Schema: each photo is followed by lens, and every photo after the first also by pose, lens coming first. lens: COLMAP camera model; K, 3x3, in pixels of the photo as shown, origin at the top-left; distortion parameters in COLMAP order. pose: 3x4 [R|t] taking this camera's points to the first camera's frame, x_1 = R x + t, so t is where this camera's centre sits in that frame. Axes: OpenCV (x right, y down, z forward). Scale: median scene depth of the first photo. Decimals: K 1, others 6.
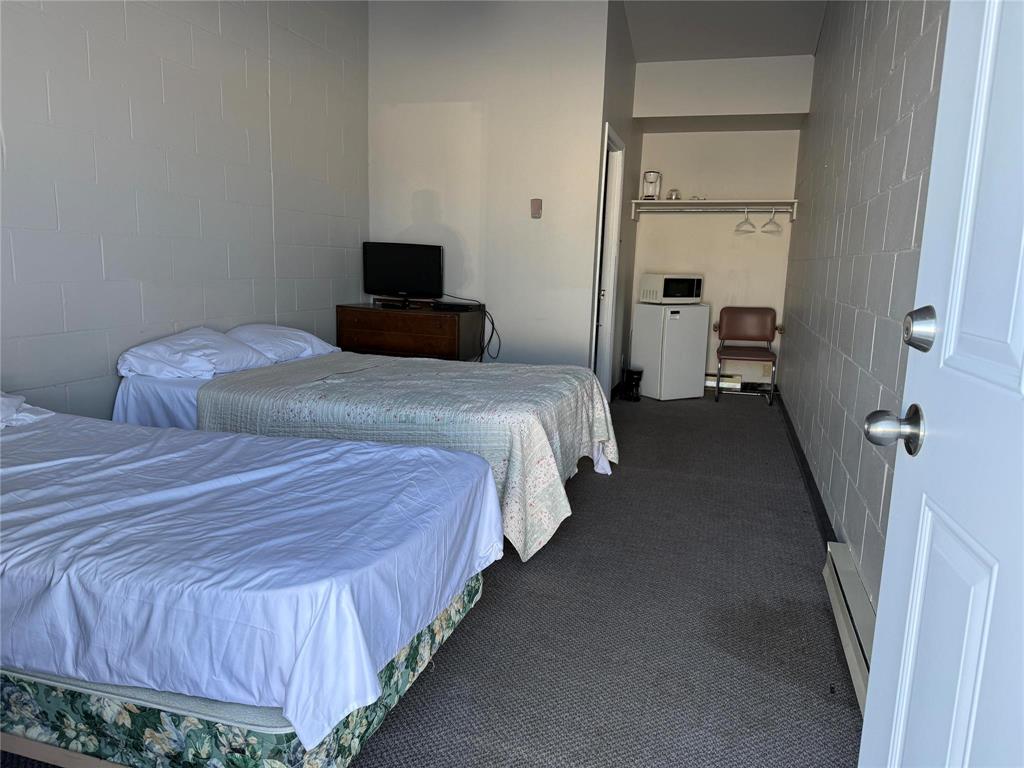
lens RADIAL K [[739.5, 0, 512.0], [0, 739.5, 384.0], [0, 0, 1]] dist [-0.000589, -0.062664]
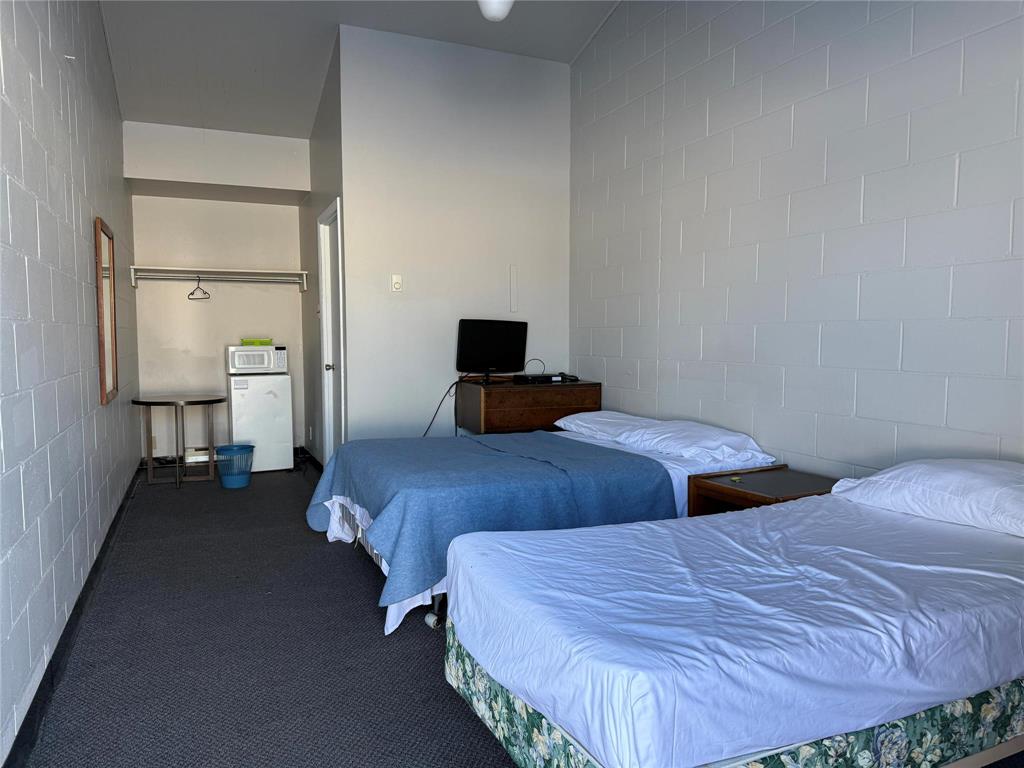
lens RADIAL K [[721.6, 0, 517.7], [0, 721.6, 382.2], [0, 0, 1]] dist [0.062509, -0.052756]
pose [[0.759623, -0.065717, 0.647035, -0.804846], [0.124132, 0.991242, -0.045054, -0.053558], [-0.638408, 0.114542, 0.761128, 0.202405]]
